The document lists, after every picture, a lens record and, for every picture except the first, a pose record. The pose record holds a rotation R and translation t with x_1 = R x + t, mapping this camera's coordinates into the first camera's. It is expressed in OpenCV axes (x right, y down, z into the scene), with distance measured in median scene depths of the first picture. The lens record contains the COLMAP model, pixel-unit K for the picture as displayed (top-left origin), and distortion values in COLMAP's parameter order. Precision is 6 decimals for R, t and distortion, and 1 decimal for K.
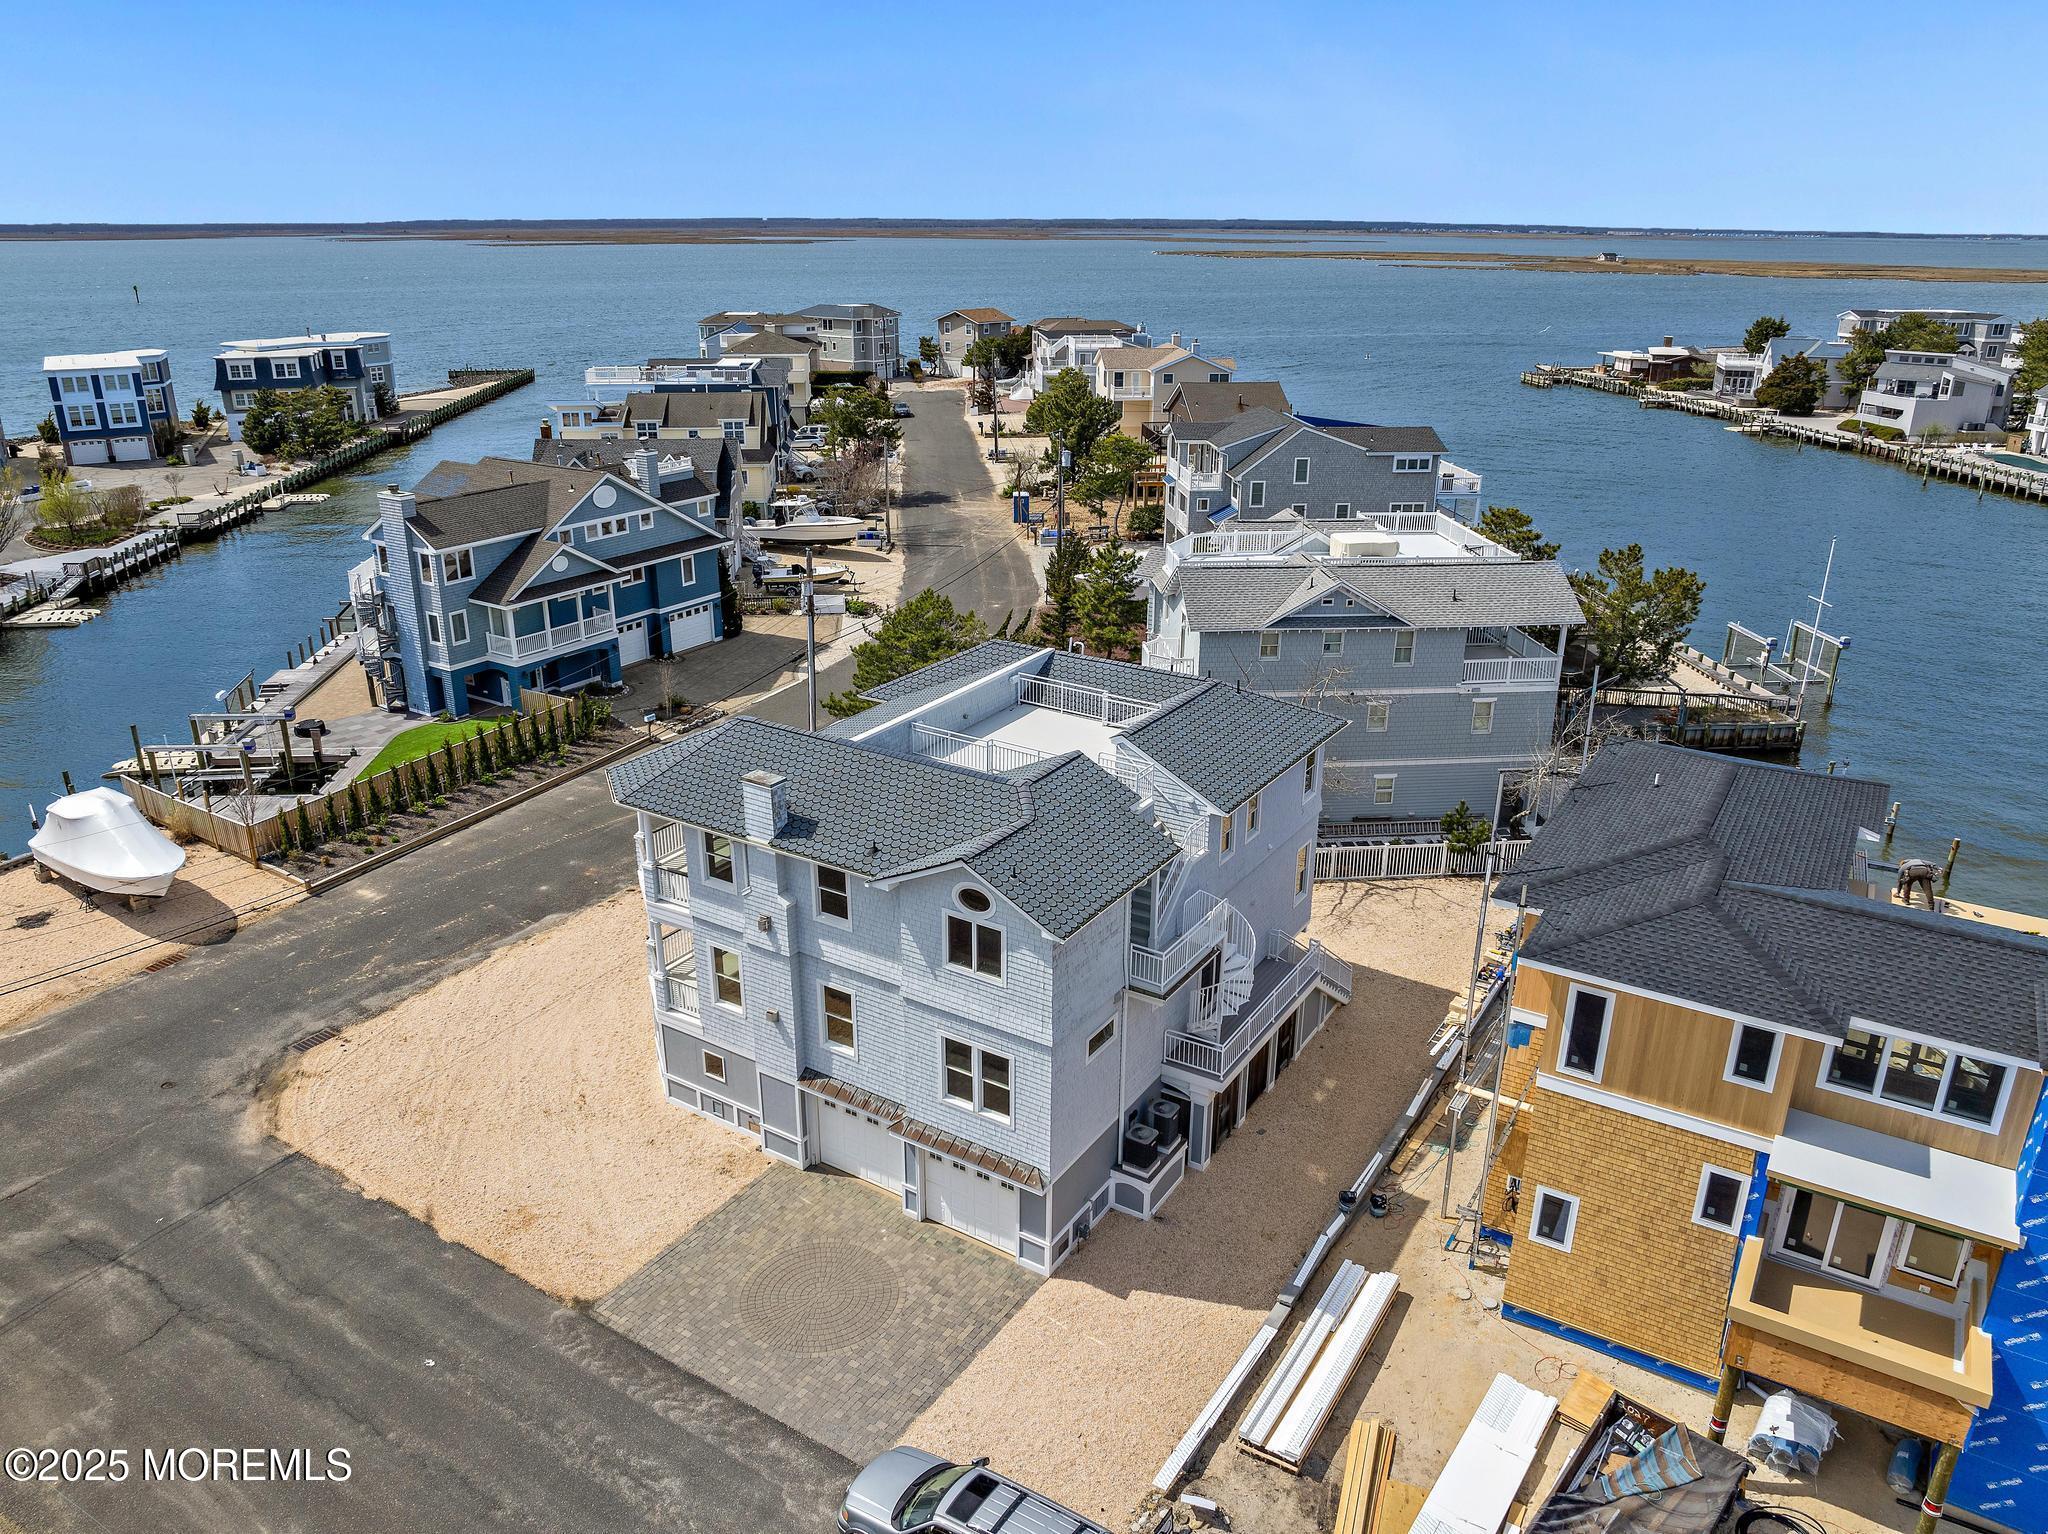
lens RADIAL K [[1432.5, 0, 1030.0], [0, 1432.5, 769.3], [0, 0, 1]] dist [-0.045569, 0.015310]
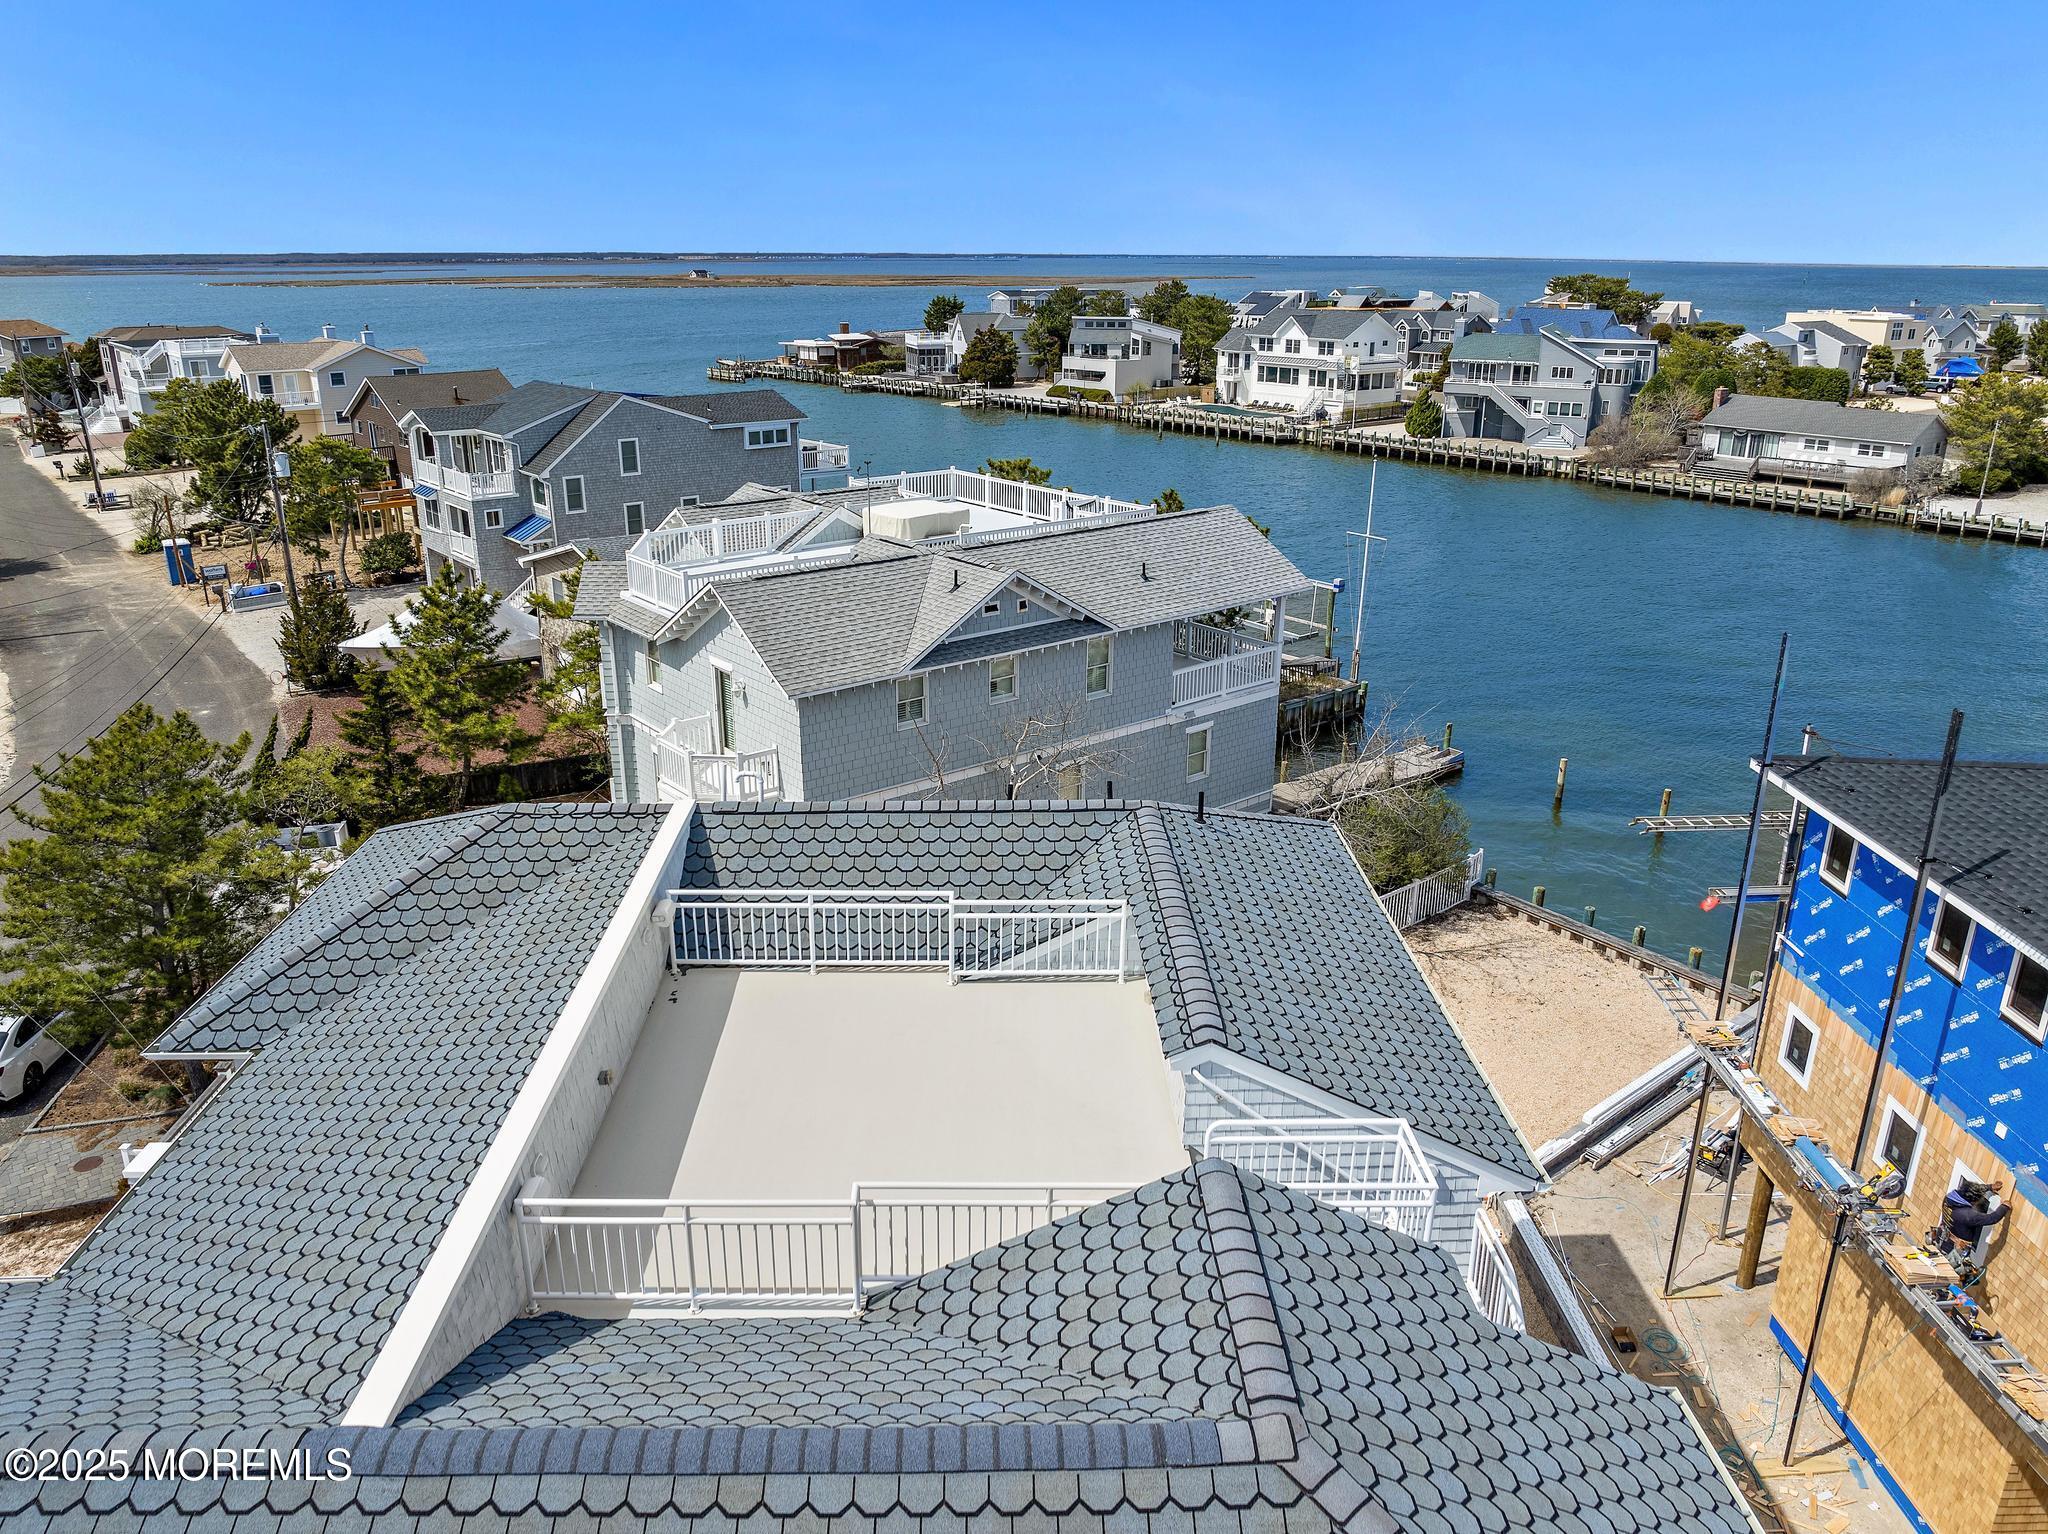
lens RADIAL K [[1432.5, 0, 1023.4], [0, 1432.5, 773.4], [0, 0, 1]] dist [-0.045569, 0.015310]
pose [[0.831314, -0.192316, 0.521470, -0.031245], [0.200220, 0.978858, 0.041815, -0.025439], [-0.518487, 0.069648, 0.852244, 0.175693]]
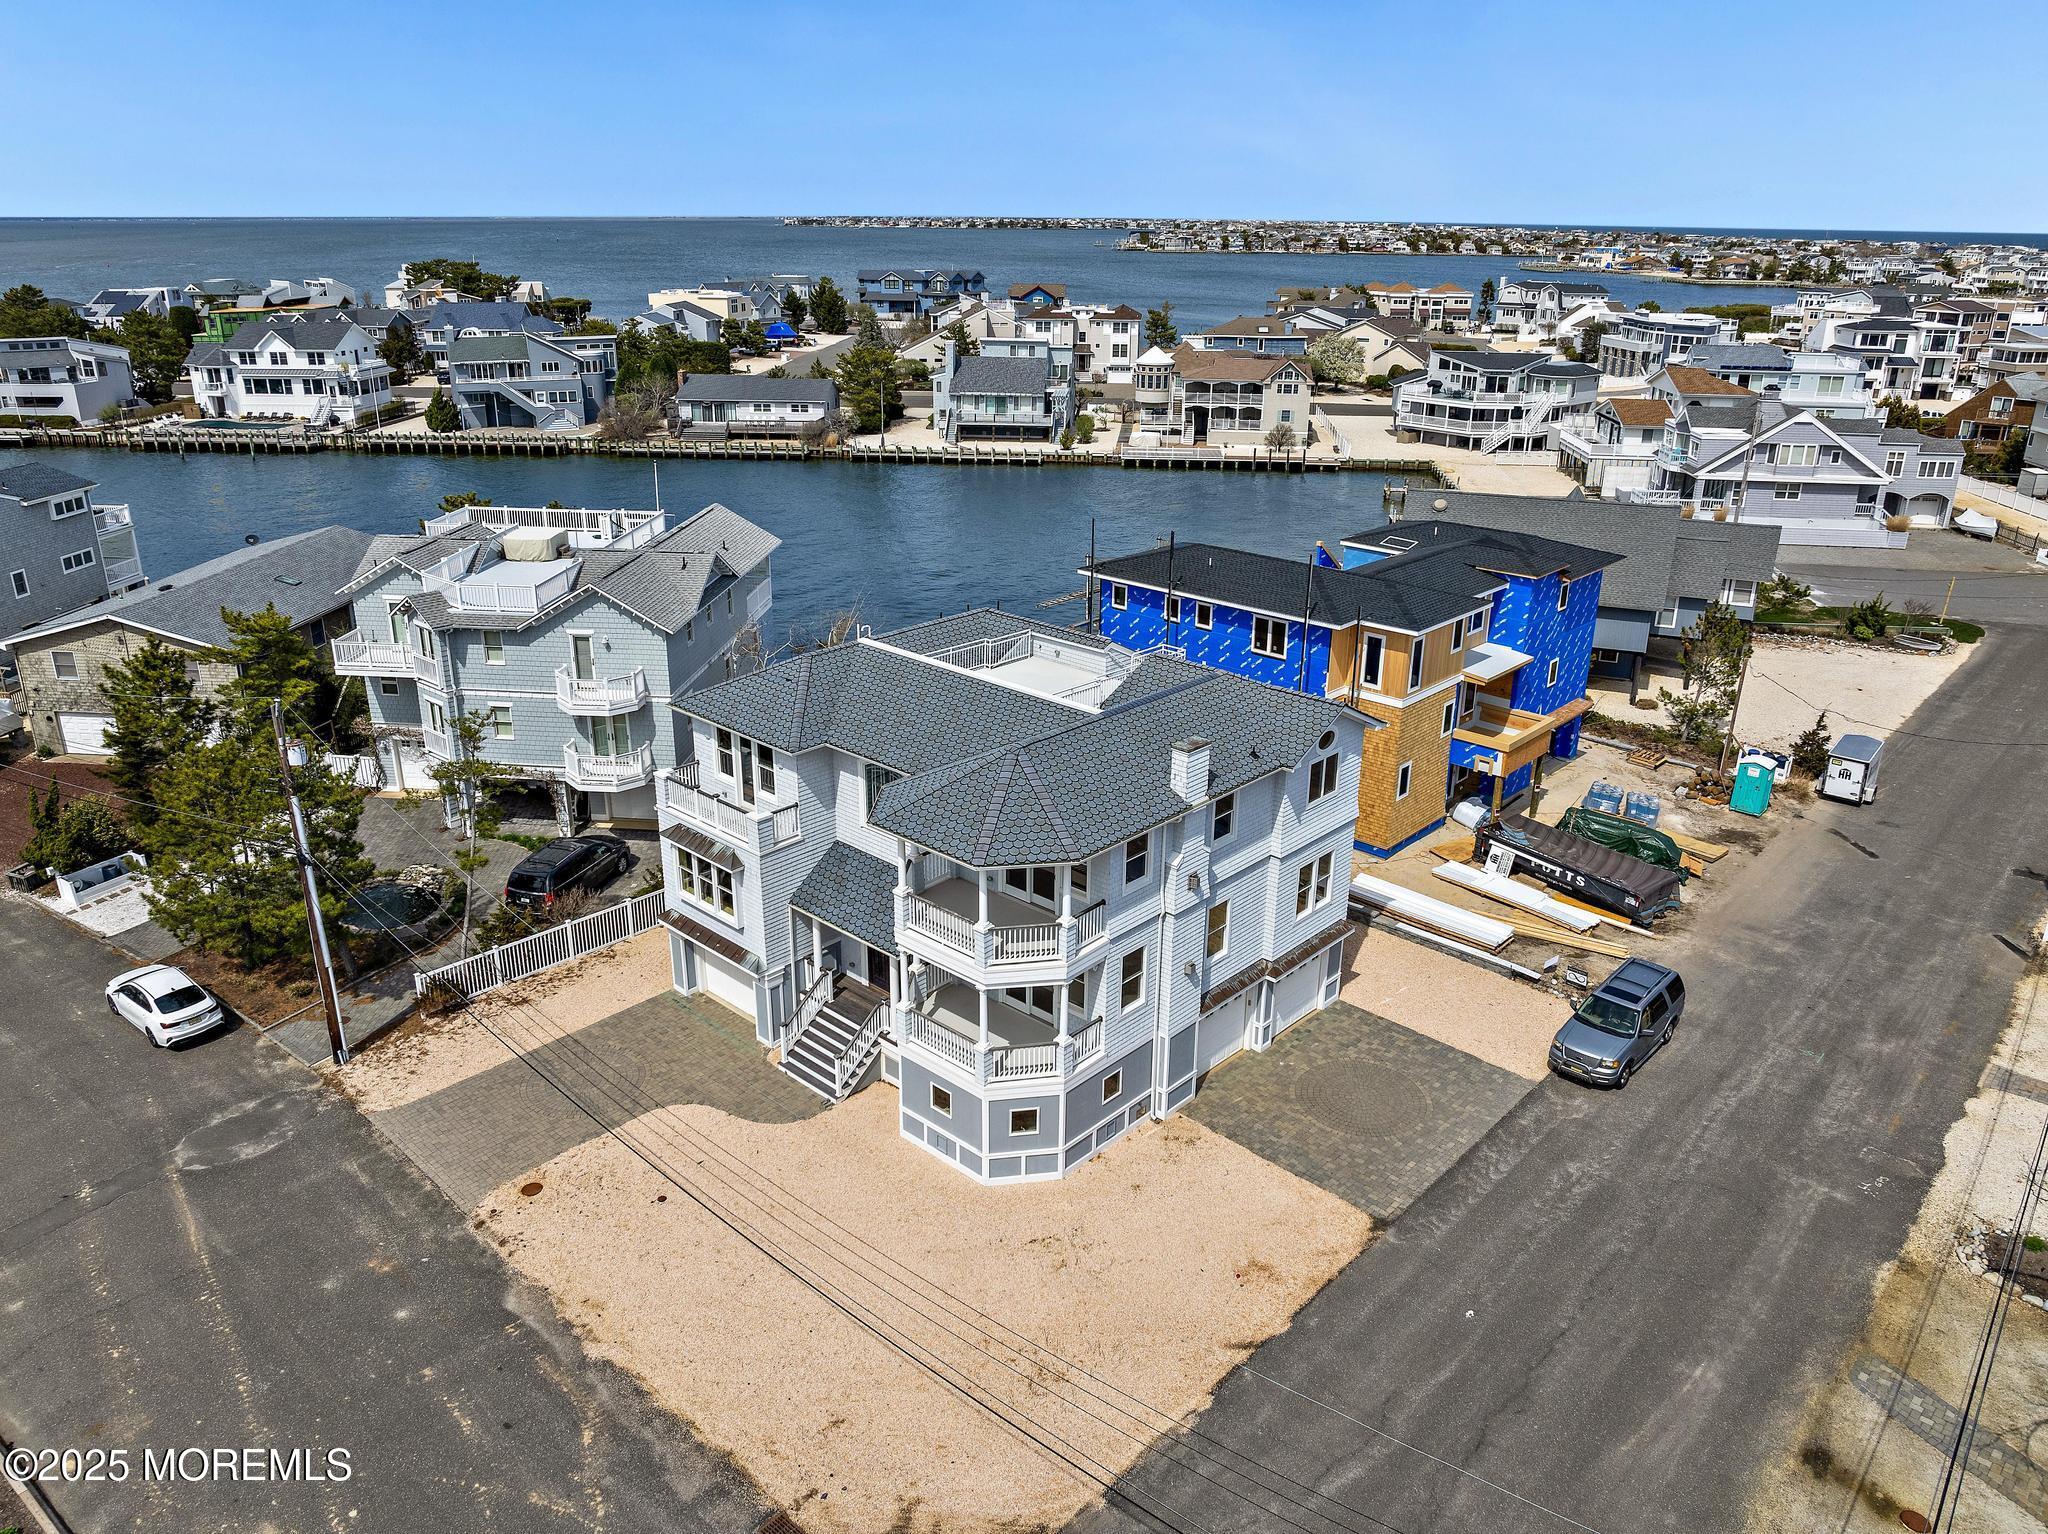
lens RADIAL K [[1432.5, 0, 1028.1], [0, 1432.5, 766.2], [0, 0, 1]] dist [-0.045569, 0.015310]
pose [[0.185765, -0.354882, 0.916270, -0.260000], [0.344356, 0.896874, 0.277555, -0.068837], [-0.920277, 0.263963, 0.288813, 0.177906]]
